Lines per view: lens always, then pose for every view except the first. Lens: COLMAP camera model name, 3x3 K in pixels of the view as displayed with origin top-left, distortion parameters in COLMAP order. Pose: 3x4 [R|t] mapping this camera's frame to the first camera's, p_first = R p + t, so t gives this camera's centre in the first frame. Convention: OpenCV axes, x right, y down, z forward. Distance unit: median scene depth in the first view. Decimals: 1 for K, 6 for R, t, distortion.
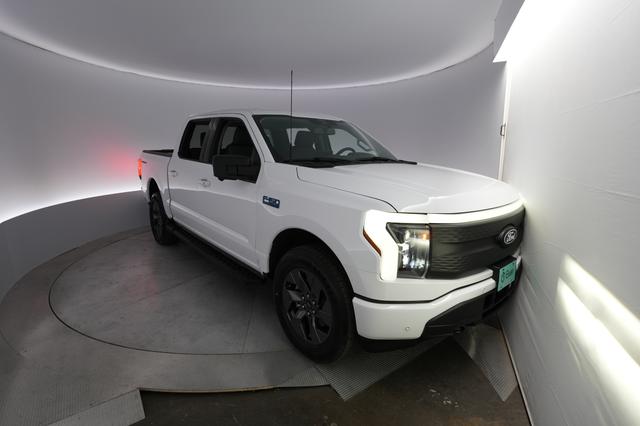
lens RADIAL K [[321.6, 0, 320.0], [0, 321.6, 213.0], [0, 0, 1]] dist [-0.000151, -0.000707]
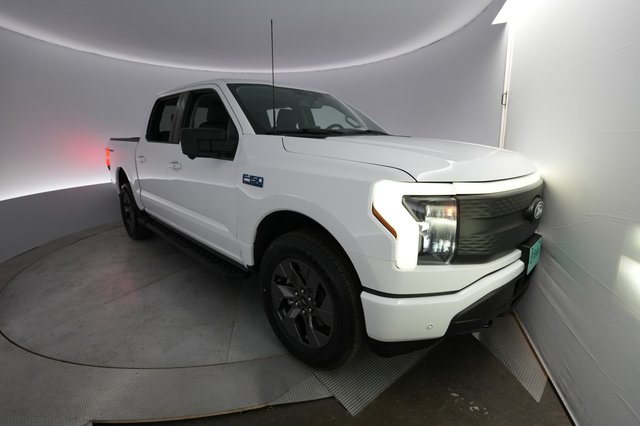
lens RADIAL K [[303.7, 0, 320.0], [0, 303.7, 213.0], [0, 0, 1]] dist [0.000061, 0.000228]
pose [[0.997411, -0.038453, 0.060766, -0.029316], [0.036676, 0.998874, 0.030093, 0.030784], [-0.061855, -0.027787, 0.997698, 0.199733]]
